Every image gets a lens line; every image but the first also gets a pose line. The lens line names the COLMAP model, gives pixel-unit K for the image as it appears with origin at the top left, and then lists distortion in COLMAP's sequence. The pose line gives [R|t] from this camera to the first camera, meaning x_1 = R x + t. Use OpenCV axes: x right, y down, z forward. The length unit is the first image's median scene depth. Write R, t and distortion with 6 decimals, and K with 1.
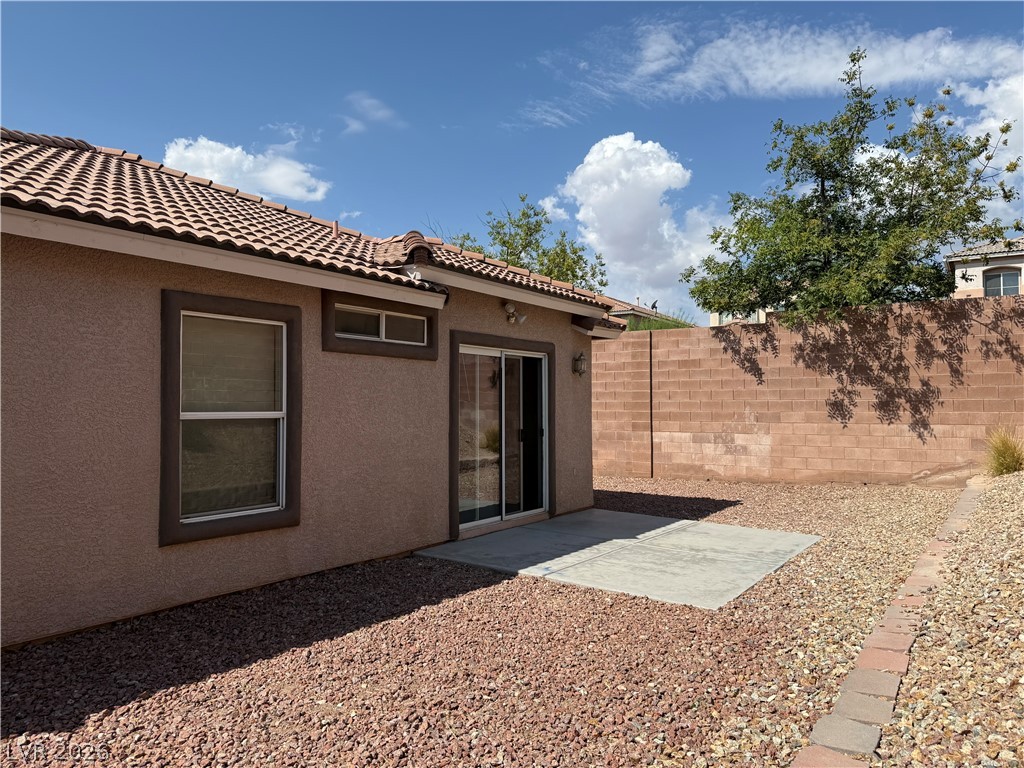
lens RADIAL K [[717.4, 0, 513.9], [0, 717.4, 385.7], [0, 0, 1]] dist [0.110724, -0.163746]
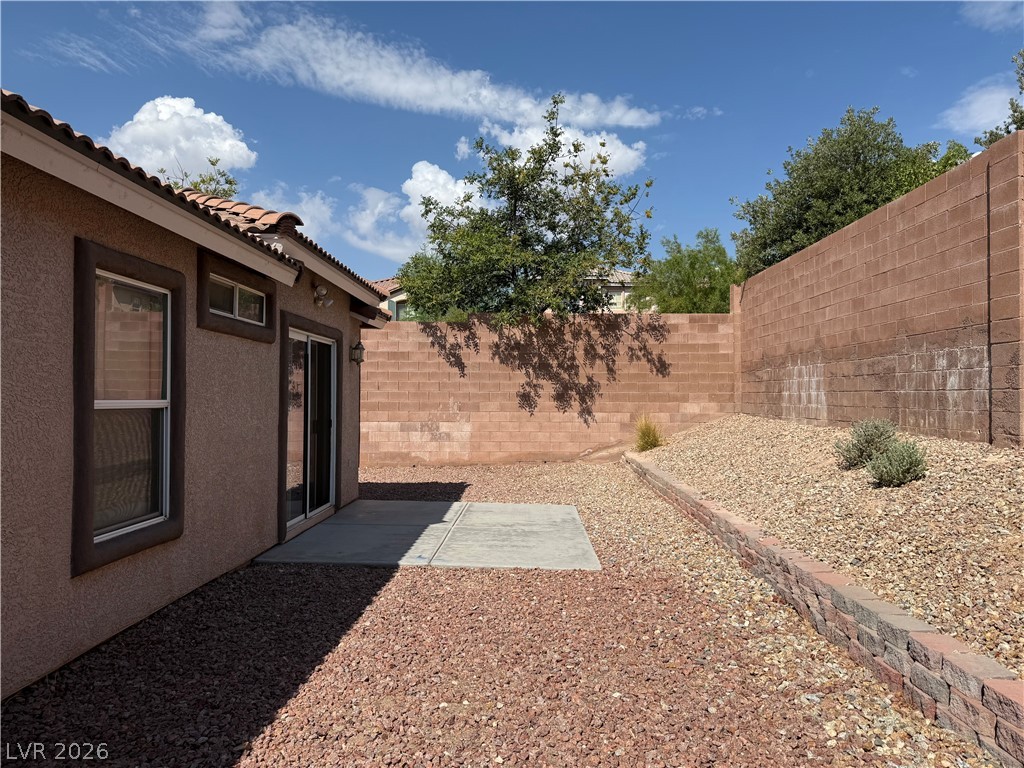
lens RADIAL K [[717.4, 0, 513.9], [0, 717.4, 385.7], [0, 0, 1]] dist [0.110724, -0.163746]
pose [[0.831588, 0.014993, 0.555191, -0.203722], [-0.022264, 0.999732, 0.006351, 0.002650], [-0.554947, -0.017642, 0.831699, 0.046723]]
